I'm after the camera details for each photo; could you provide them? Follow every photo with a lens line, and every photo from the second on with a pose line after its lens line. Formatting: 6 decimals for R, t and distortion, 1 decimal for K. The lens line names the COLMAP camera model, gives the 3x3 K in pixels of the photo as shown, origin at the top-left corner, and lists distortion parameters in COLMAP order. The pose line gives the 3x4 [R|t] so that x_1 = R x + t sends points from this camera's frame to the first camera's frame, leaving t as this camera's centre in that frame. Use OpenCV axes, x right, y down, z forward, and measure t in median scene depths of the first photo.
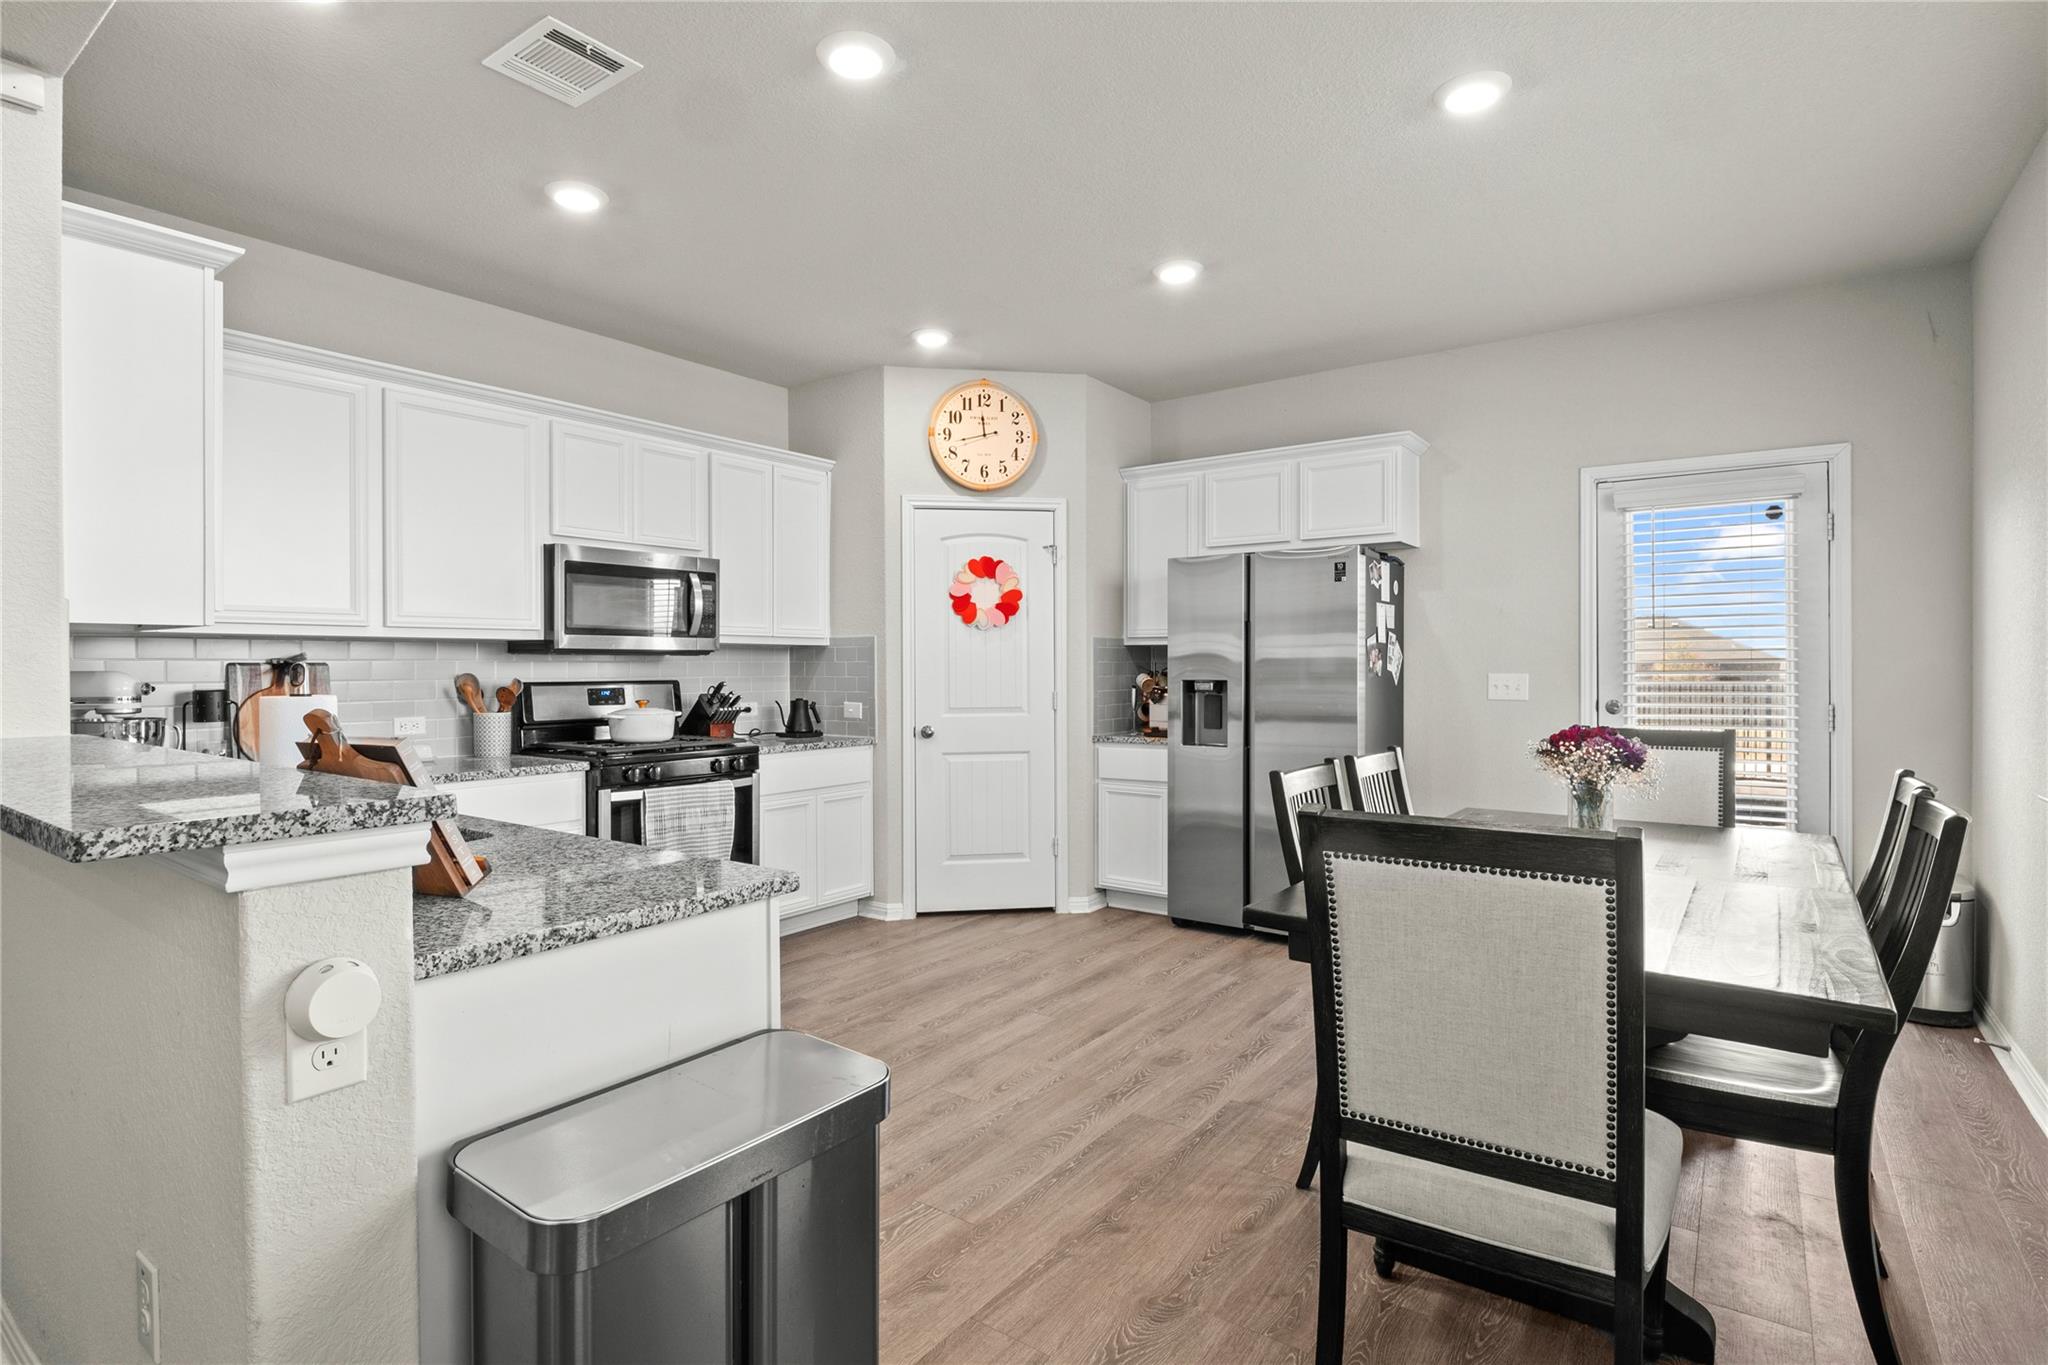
lens RADIAL K [[1020.7, 0, 1025.4], [0, 1020.7, 671.4], [0, 0, 1]] dist [0.001204, -0.000068]
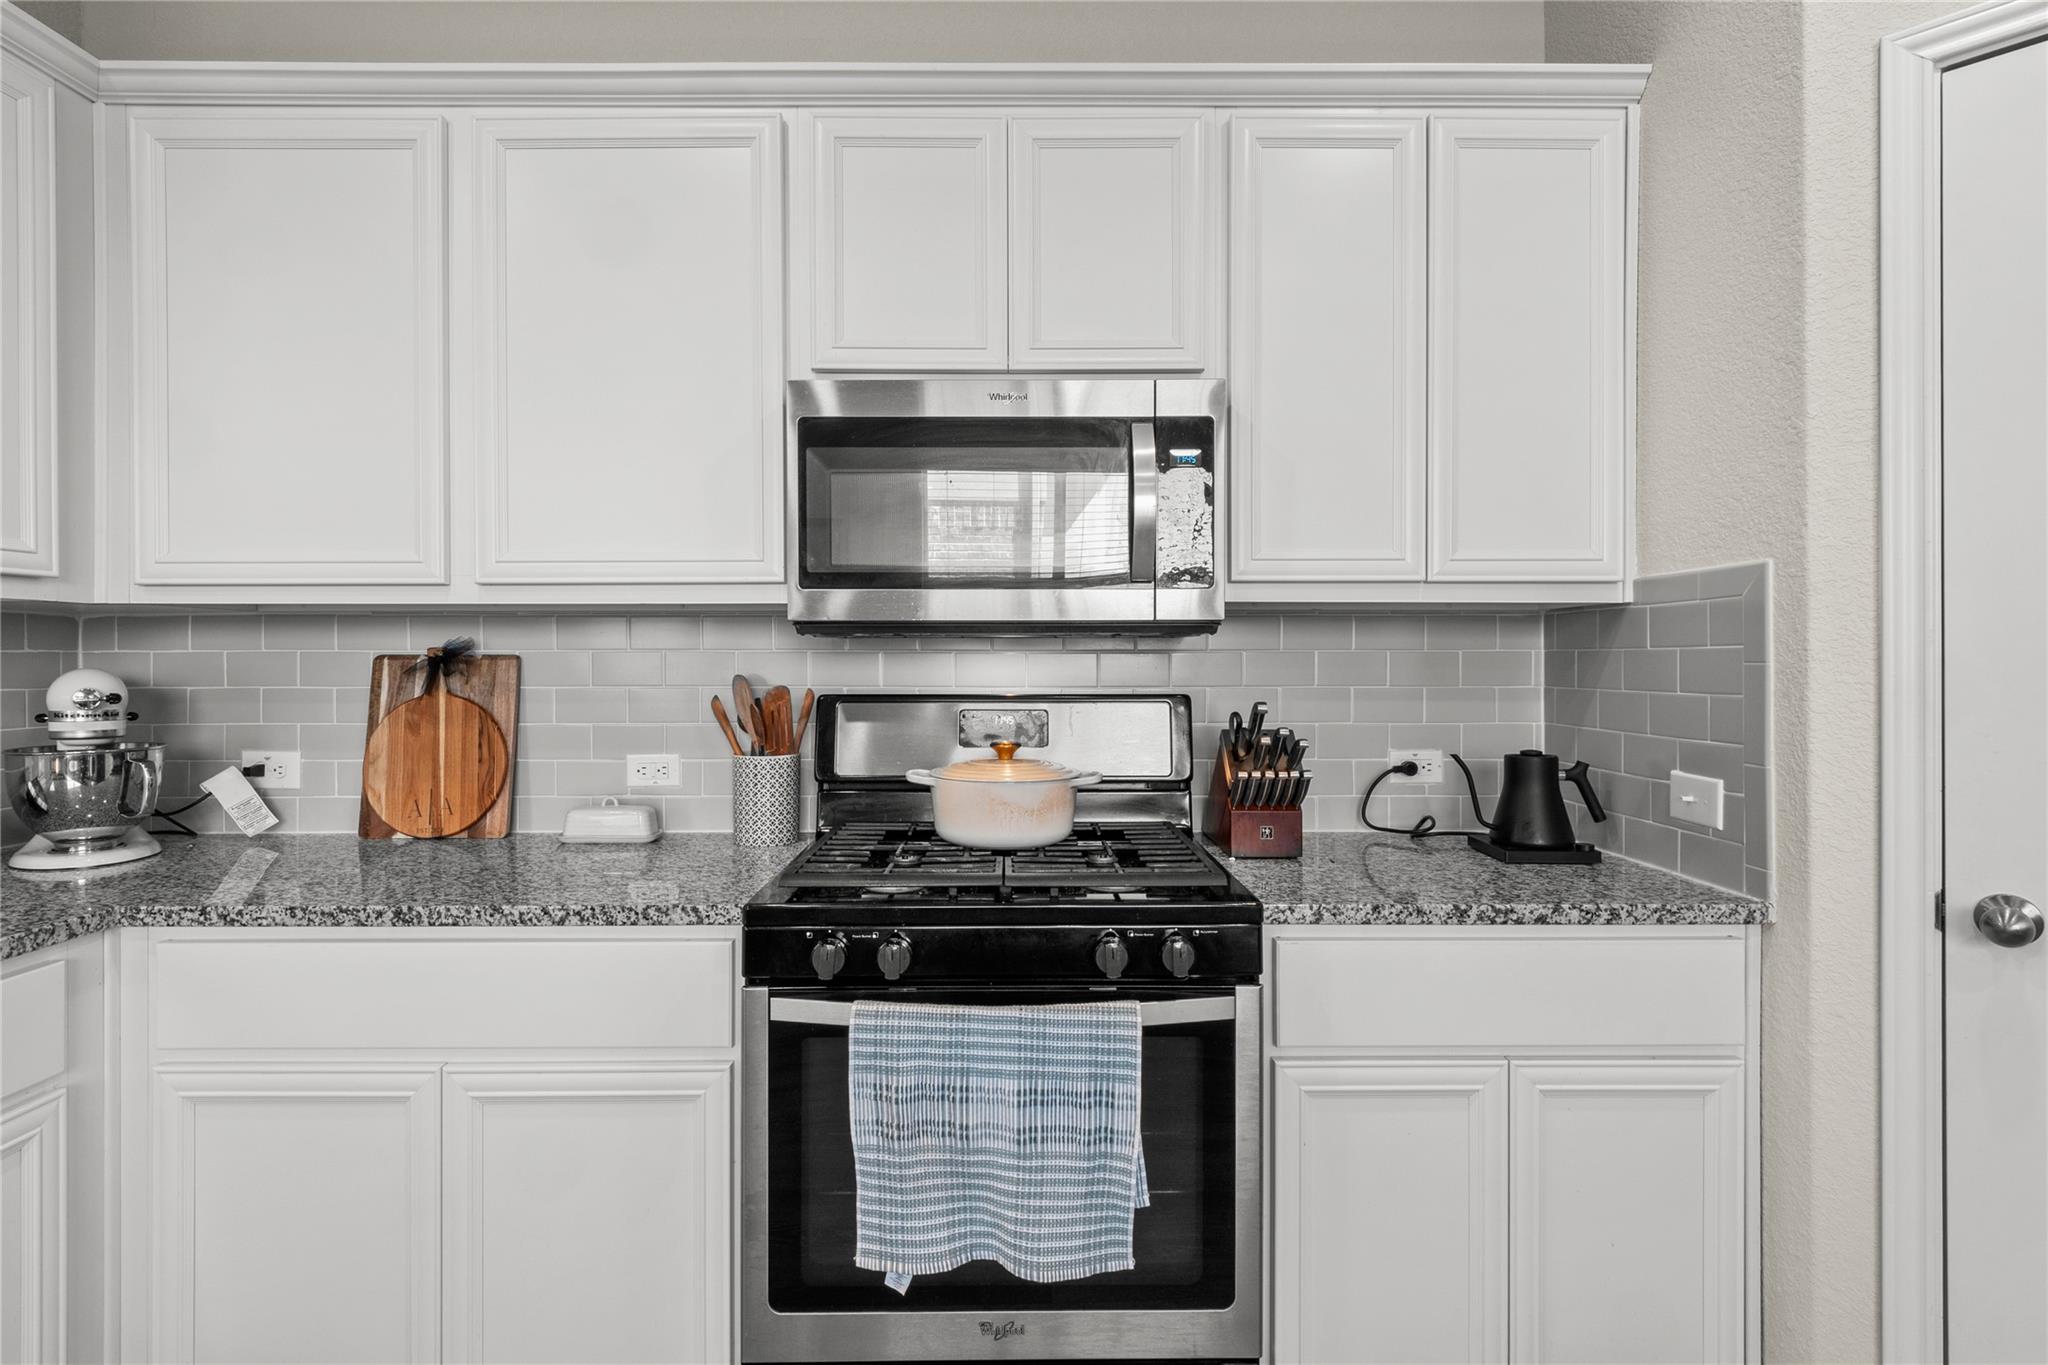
lens RADIAL K [[1020.7, 0, 1023.2], [0, 1020.7, 662.1], [0, 0, 1]] dist [0.001204, -0.000068]
pose [[0.590385, -0.001338, -0.807121, -0.035715], [-0.004811, 0.999975, -0.005176, -0.002126], [0.807107, 0.006939, 0.590364, 0.653726]]
